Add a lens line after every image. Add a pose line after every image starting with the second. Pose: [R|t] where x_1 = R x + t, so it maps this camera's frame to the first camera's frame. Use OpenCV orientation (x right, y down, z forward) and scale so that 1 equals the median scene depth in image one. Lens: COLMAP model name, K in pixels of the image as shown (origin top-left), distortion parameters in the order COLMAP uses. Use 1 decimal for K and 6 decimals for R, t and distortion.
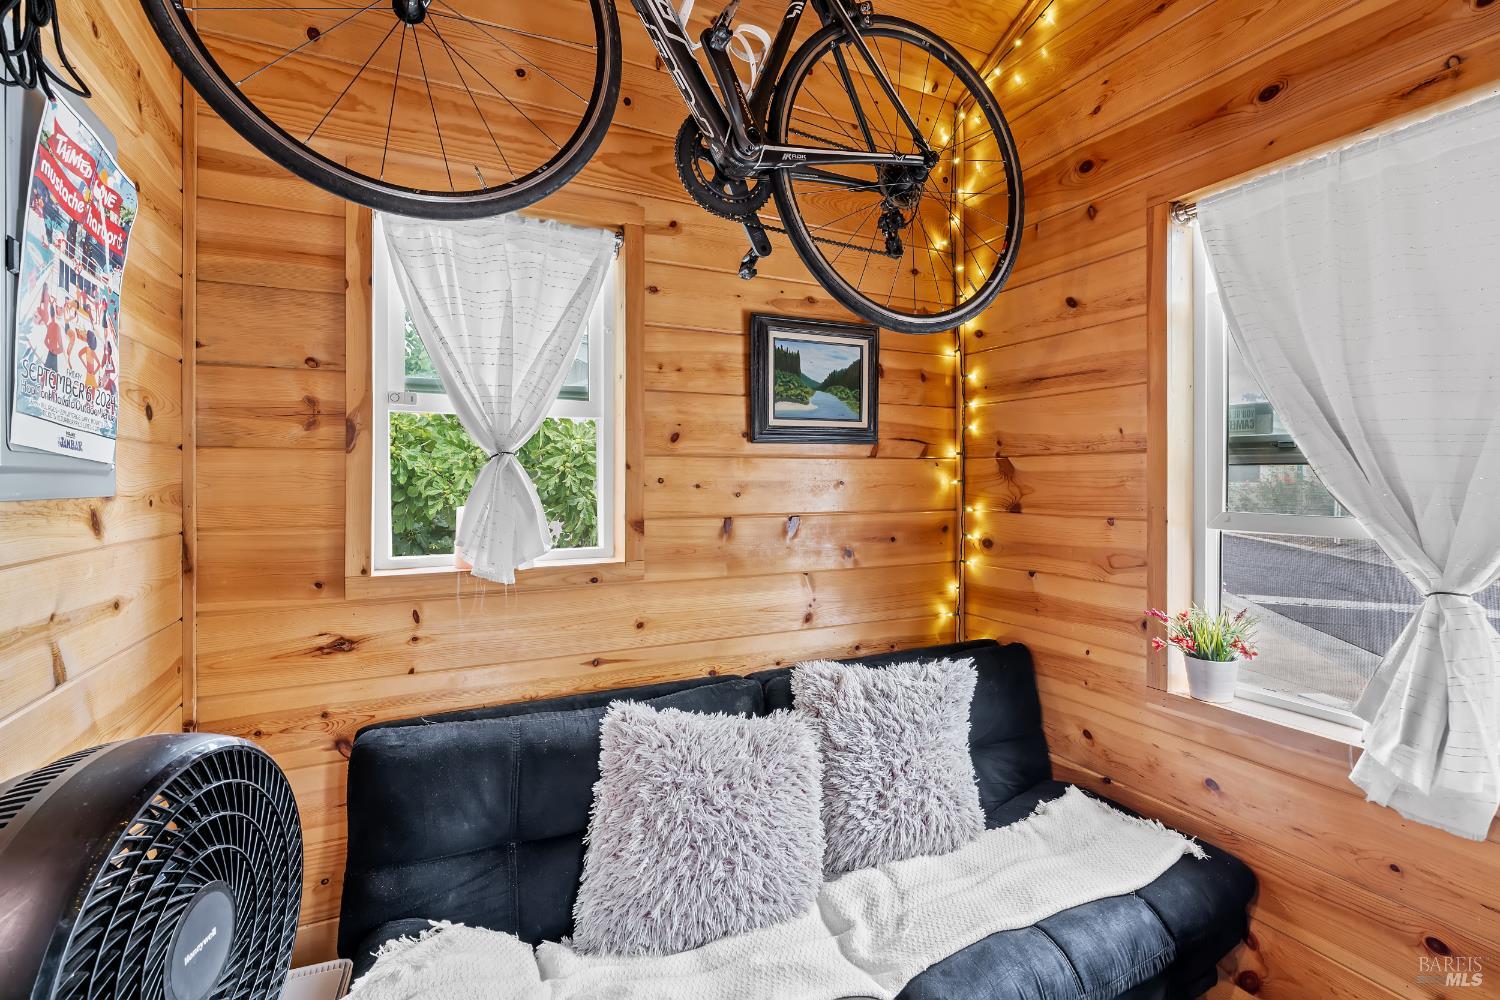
lens RADIAL K [[681.3, 0, 745.3], [0, 681.3, 488.9], [0, 0, 1]] dist [-0.000158, 0.001498]
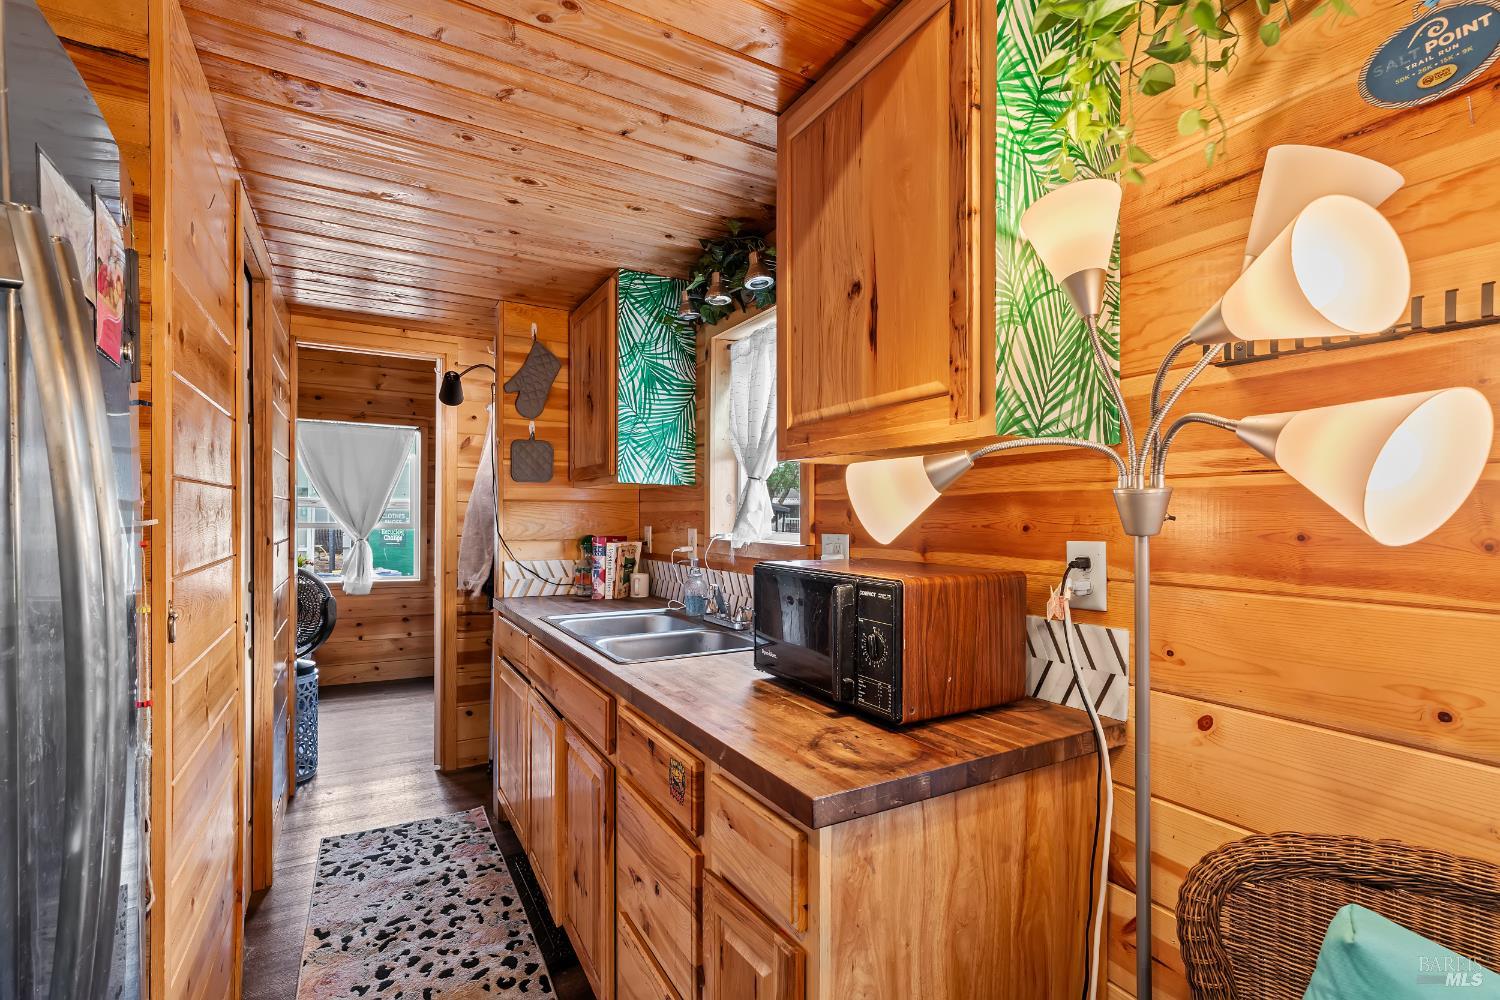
lens RADIAL K [[698.8, 0, 749.8], [0, 698.8, 520.5], [0, 0, 1]] dist [0.001206, 0.000536]
pose [[-0.050470, -0.006221, 0.998706, -2.434094], [-0.002105, 0.999979, 0.006122, 0.006743], [-0.998723, -0.001794, -0.050482, -0.837376]]
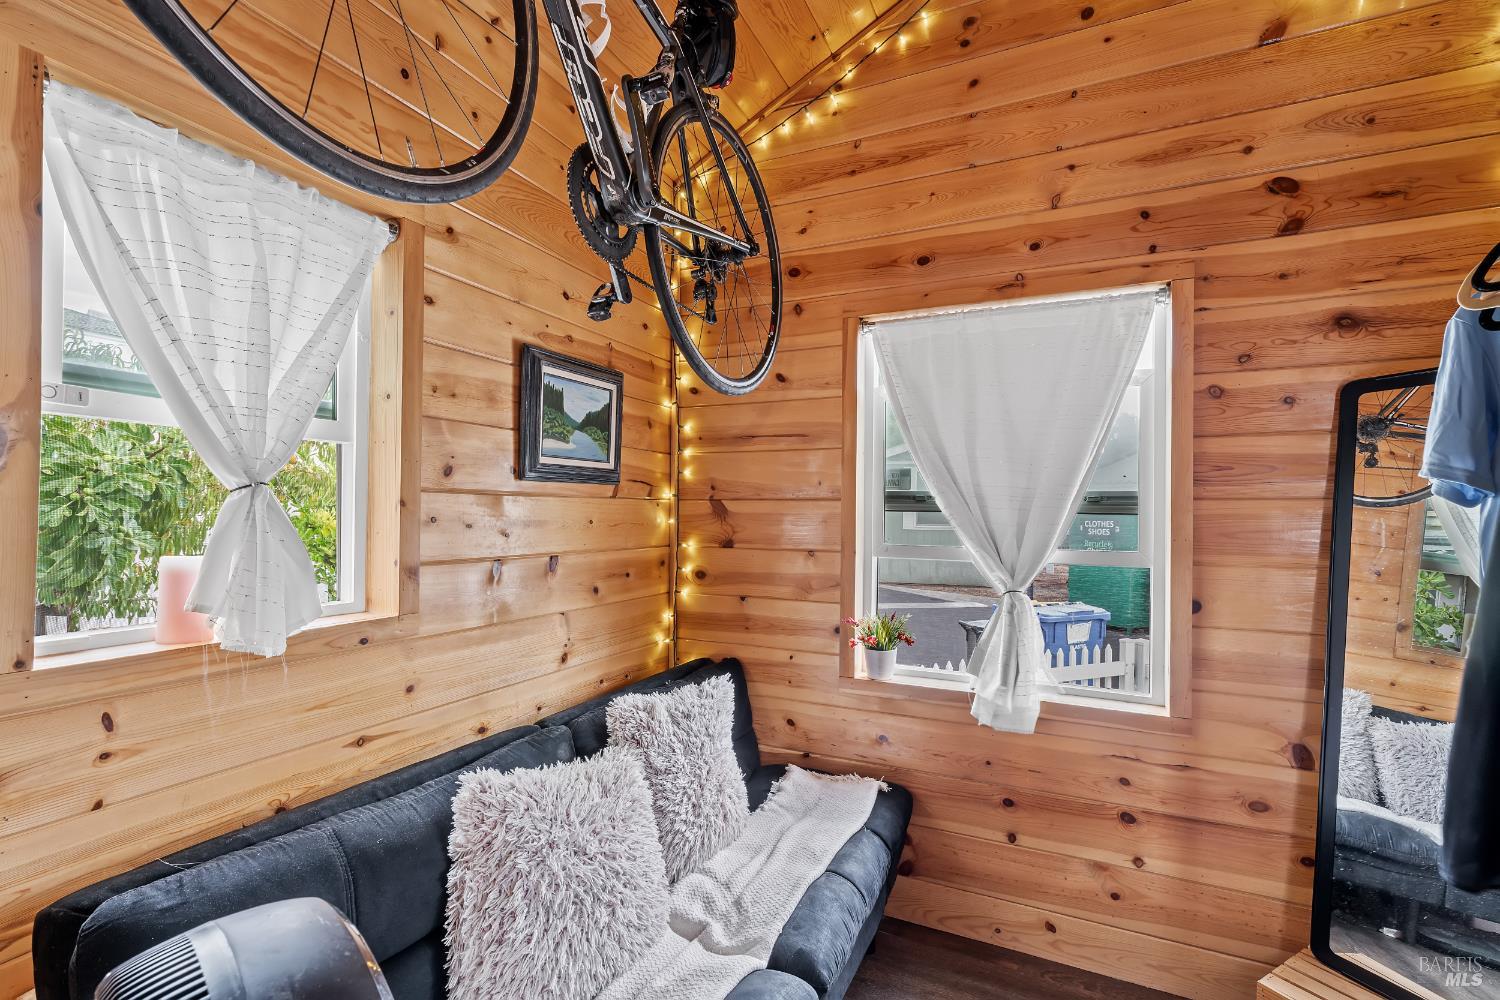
lens RADIAL K [[673.6, 0, 756.6], [0, 673.6, 522.0], [0, 0, 1]] dist [-0.000466, 0.000809]
pose [[0.782165, 0.002414, 0.623067, -0.363688], [-0.002329, 0.999997, -0.000951, -0.010370], [-0.623067, -0.000707, 0.782168, 0.072087]]
